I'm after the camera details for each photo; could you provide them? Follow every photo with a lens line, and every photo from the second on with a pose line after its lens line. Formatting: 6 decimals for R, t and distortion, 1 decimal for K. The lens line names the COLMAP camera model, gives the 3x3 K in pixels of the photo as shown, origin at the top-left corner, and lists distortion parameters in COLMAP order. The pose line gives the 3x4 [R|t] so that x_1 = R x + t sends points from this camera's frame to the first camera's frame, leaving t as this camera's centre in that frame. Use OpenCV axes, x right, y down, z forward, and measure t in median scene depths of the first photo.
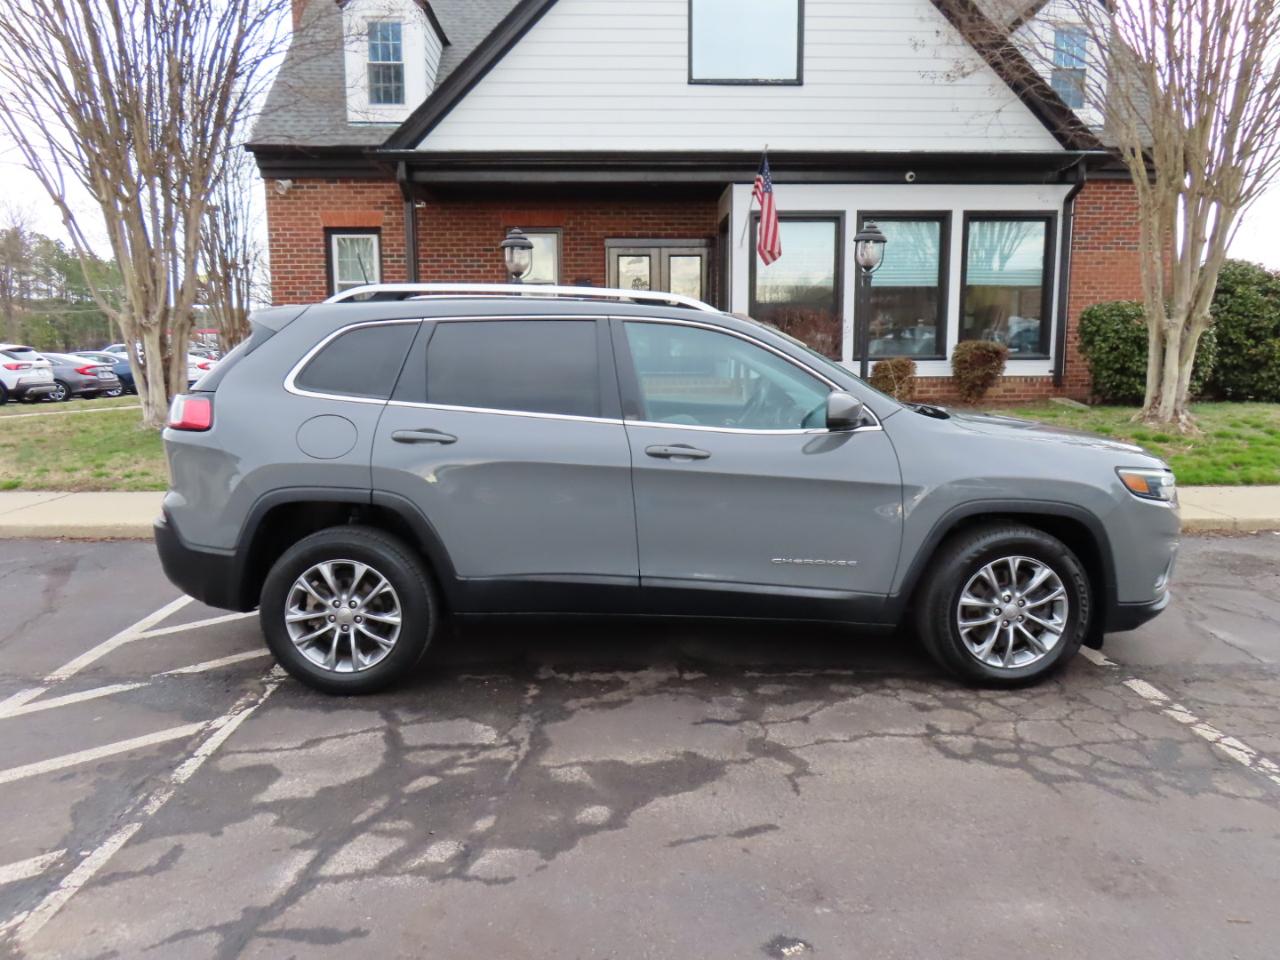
lens RADIAL K [[916.2, 0, 643.4], [0, 916.2, 480.9], [0, 0, 1]] dist [-0.013022, 0.008721]
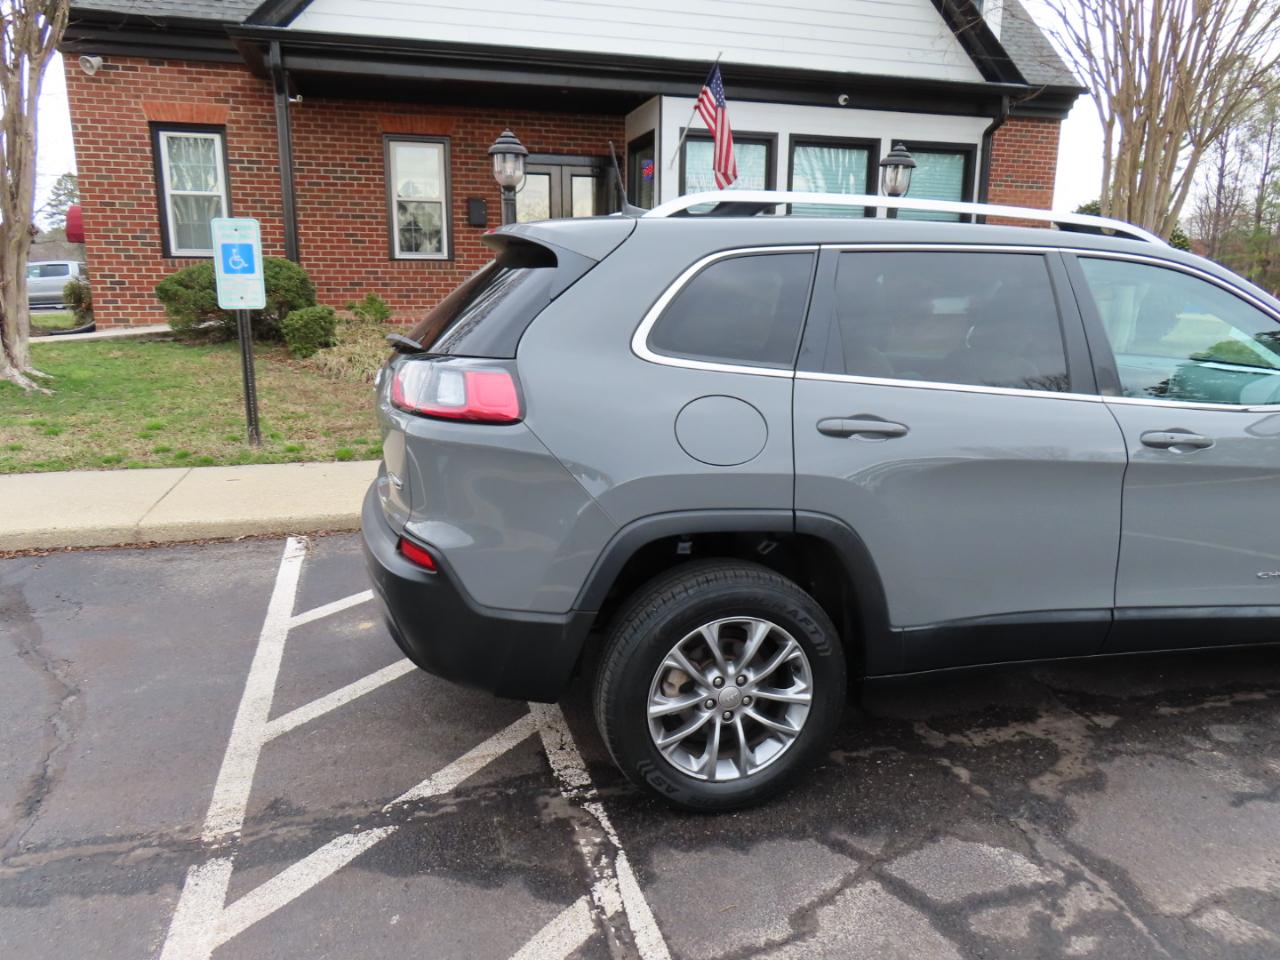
lens RADIAL K [[916.2, 0, 642.0], [0, 916.2, 483.0], [0, 0, 1]] dist [-0.013022, 0.008721]
pose [[0.969199, -0.039873, 0.243029, -0.489222], [0.021113, 0.996626, 0.079316, -0.055952], [-0.245372, -0.071742, 0.966771, 0.347046]]
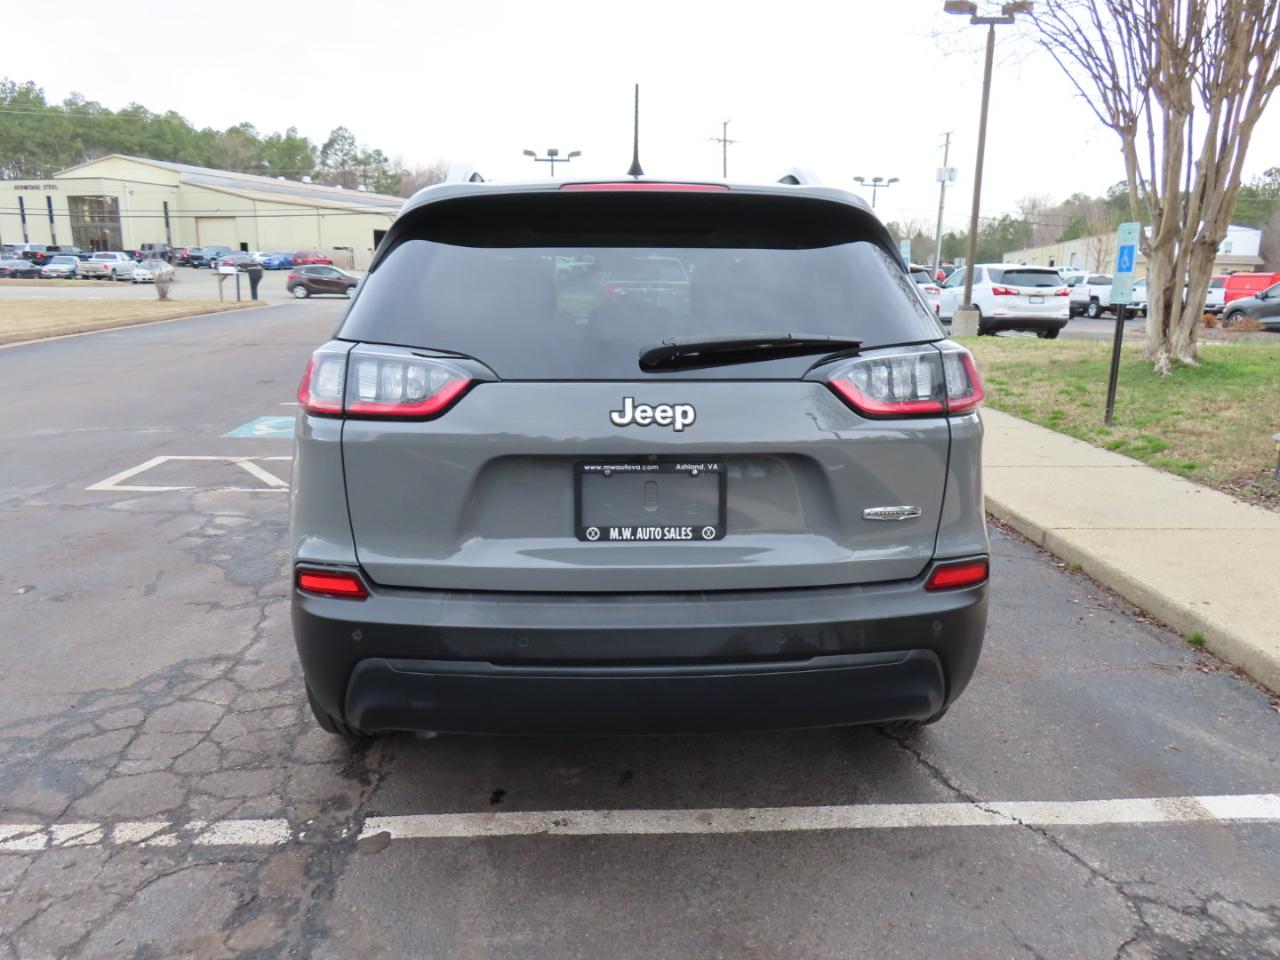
lens RADIAL K [[916.2, 0, 645.4], [0, 916.2, 481.4], [0, 0, 1]] dist [-0.013022, 0.008721]
pose [[0.019537, 0.225926, -0.973949, 1.001150], [-0.157577, 0.962655, 0.220145, -0.155281], [0.987313, 0.149171, 0.054408, 1.096382]]
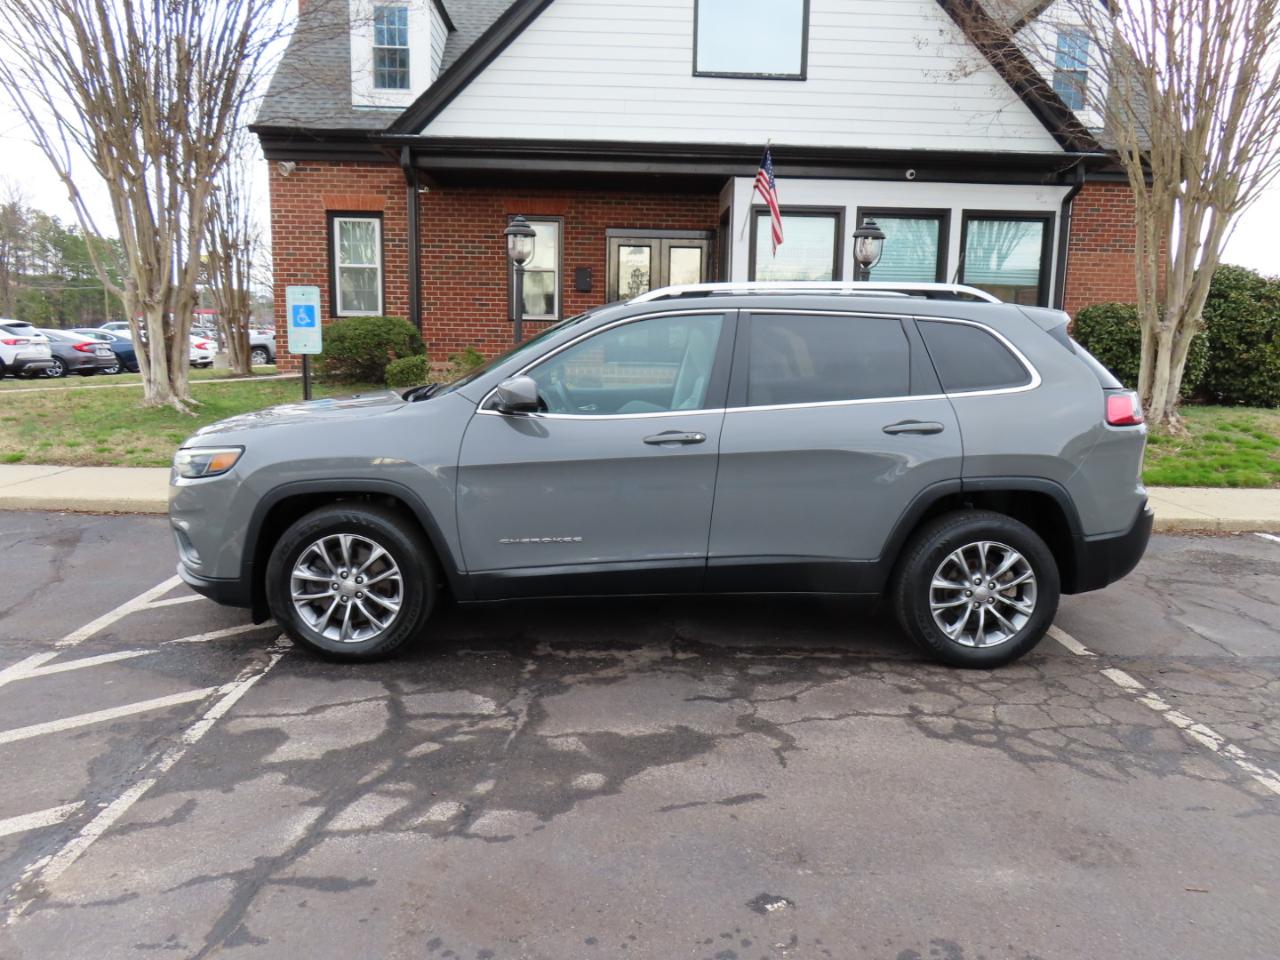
lens RADIAL K [[916.2, 0, 641.4], [0, 916.2, 480.6], [0, 0, 1]] dist [-0.013022, 0.008721]
pose [[0.999709, 0.023643, 0.004711, -0.004857], [-0.023686, 0.999676, 0.009344, 0.006894], [-0.004489, -0.009452, 0.999945, -0.029047]]
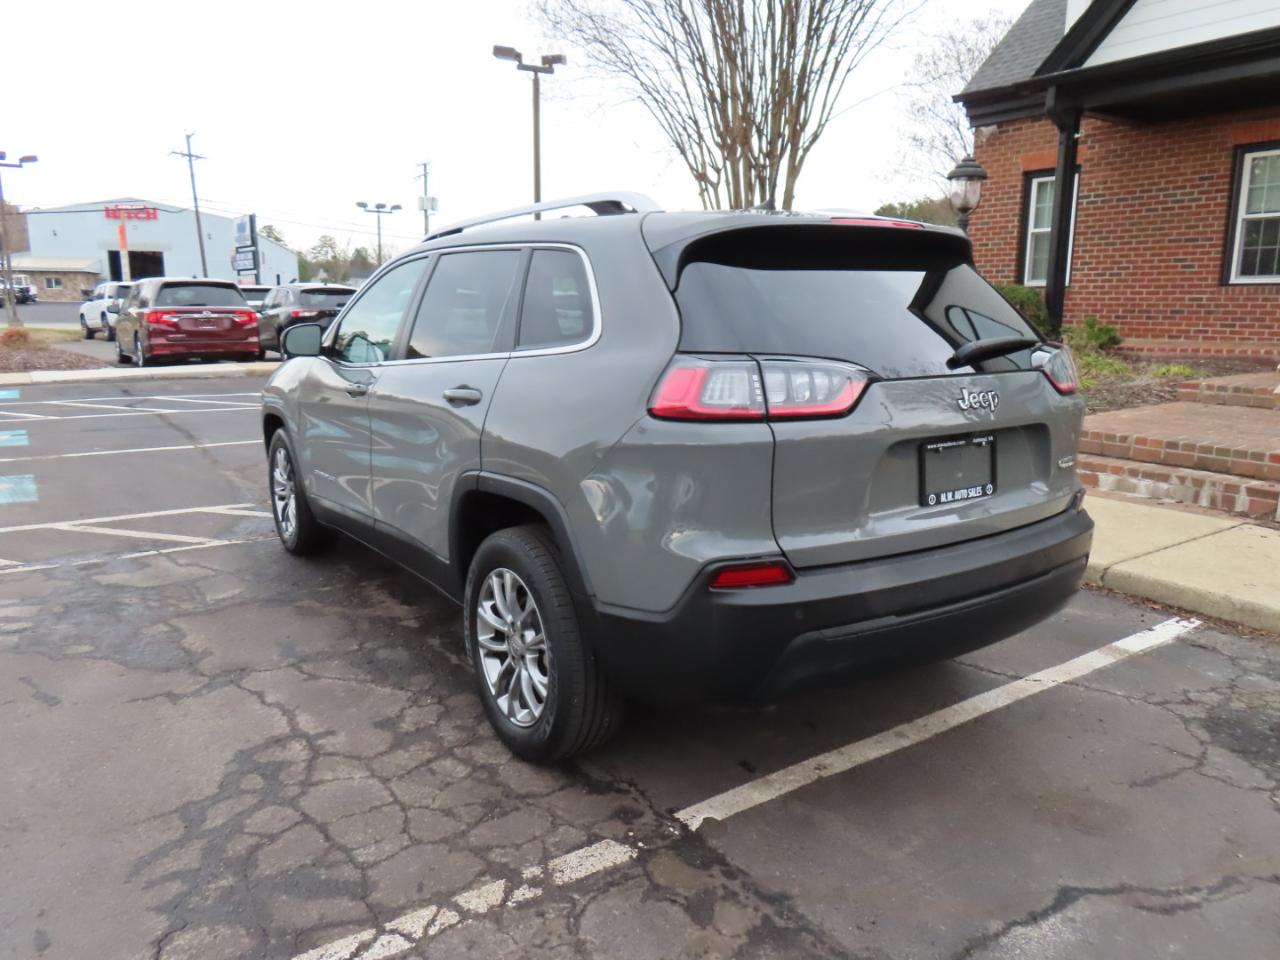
lens RADIAL K [[916.2, 0, 644.1], [0, 916.2, 480.0], [0, 0, 1]] dist [-0.013022, 0.008721]
pose [[0.539944, 0.166980, -0.824972, 0.932380], [-0.132295, 0.984778, 0.112739, -0.077809], [0.831239, 0.048267, 0.553815, 0.634351]]
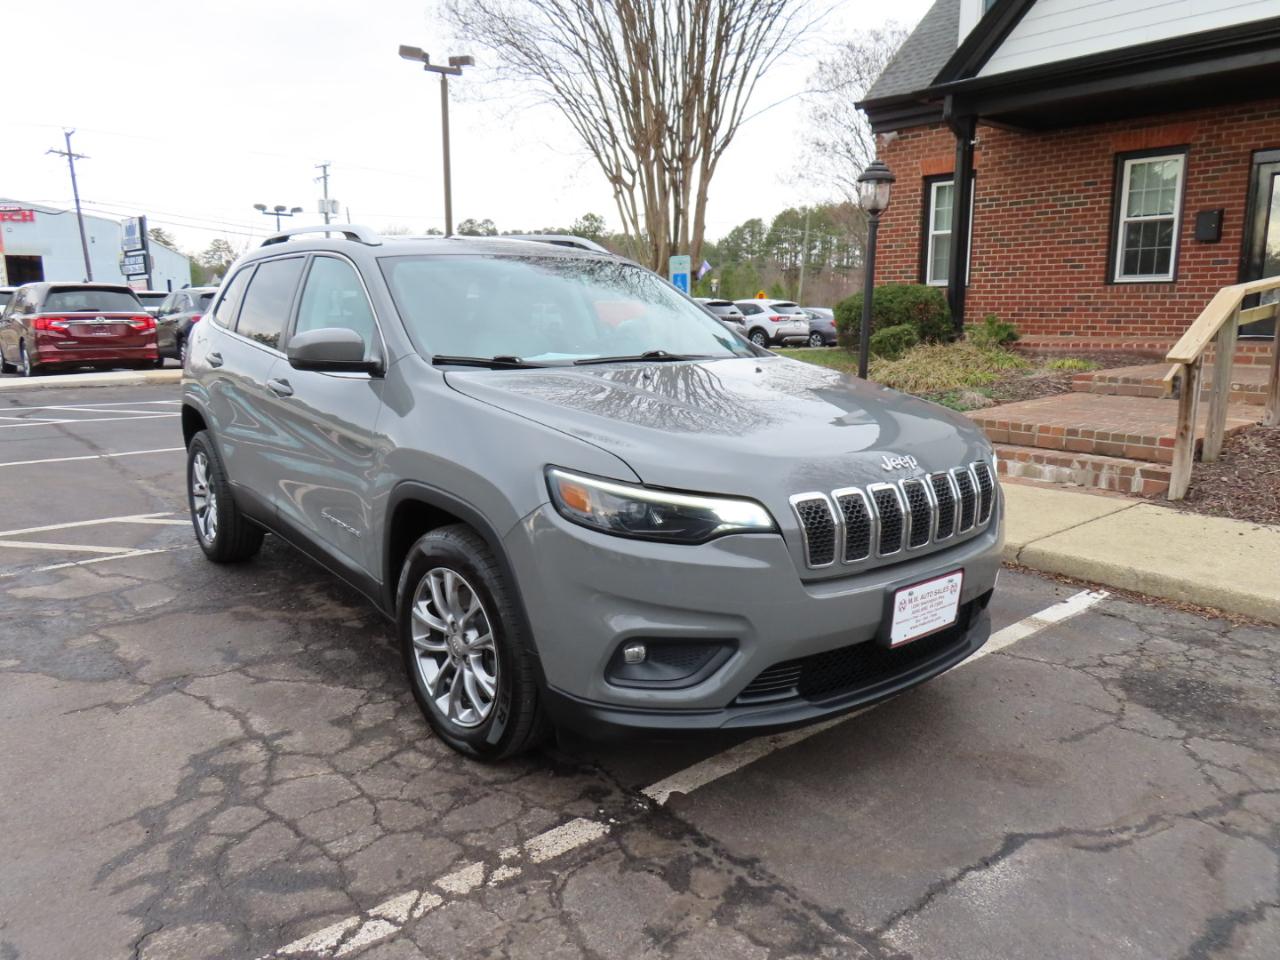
lens RADIAL K [[916.2, 0, 646.3], [0, 916.2, 479.0], [0, 0, 1]] dist [-0.013022, 0.008721]
pose [[0.621956, 0.148241, -0.768892, 0.930808], [-0.117183, 0.988480, 0.095789, -0.064911], [0.774235, 0.030525, 0.632162, 0.599446]]
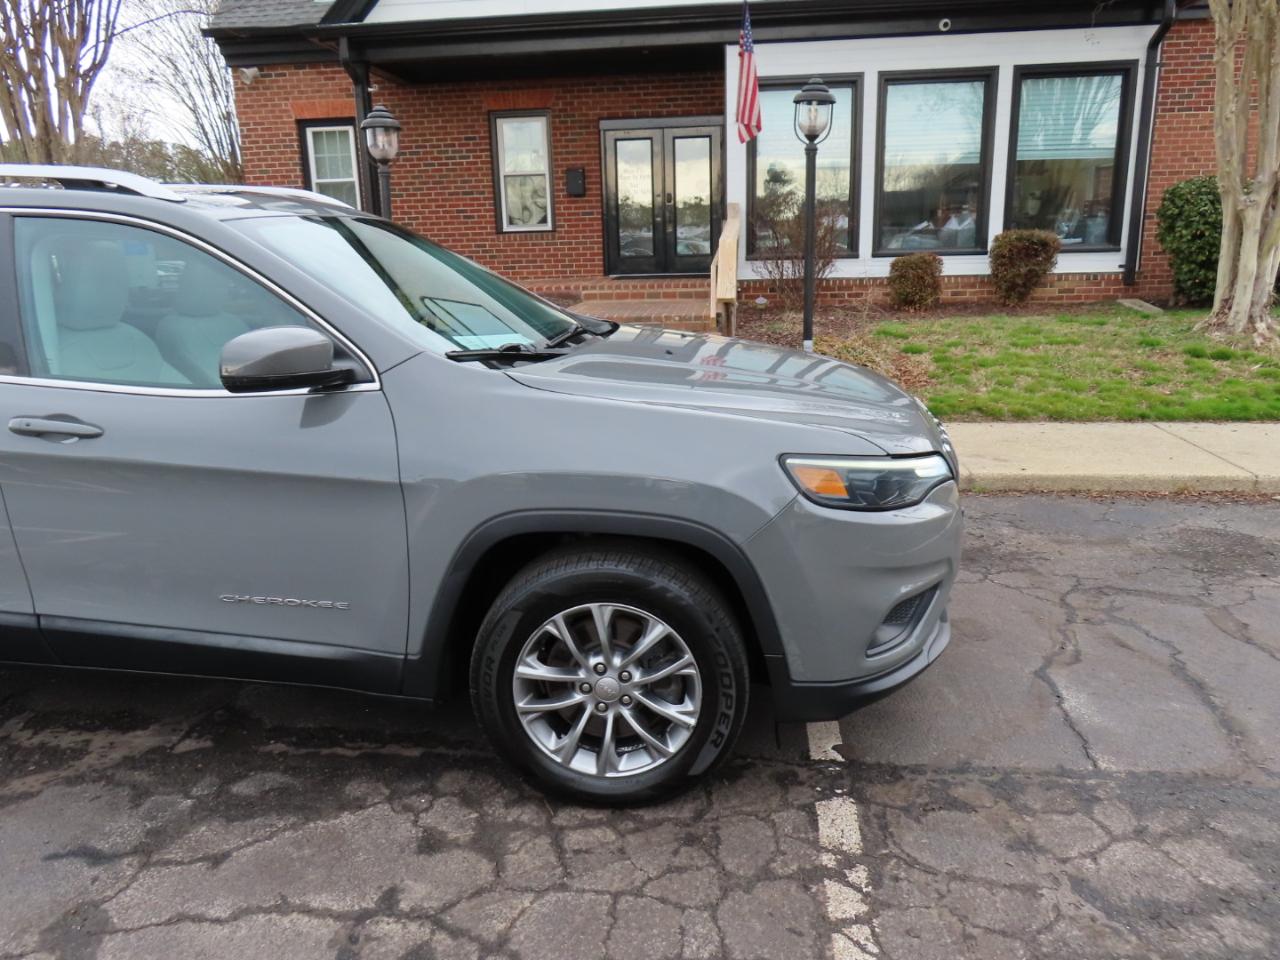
lens RADIAL K [[916.2, 0, 642.9], [0, 916.2, 482.0], [0, 0, 1]] dist [-0.013022, 0.008721]
pose [[0.989960, 0.015562, -0.140491, 0.462288], [-0.000248, 0.994111, 0.108363, -0.054466], [0.141350, -0.107240, 0.984134, 0.382312]]
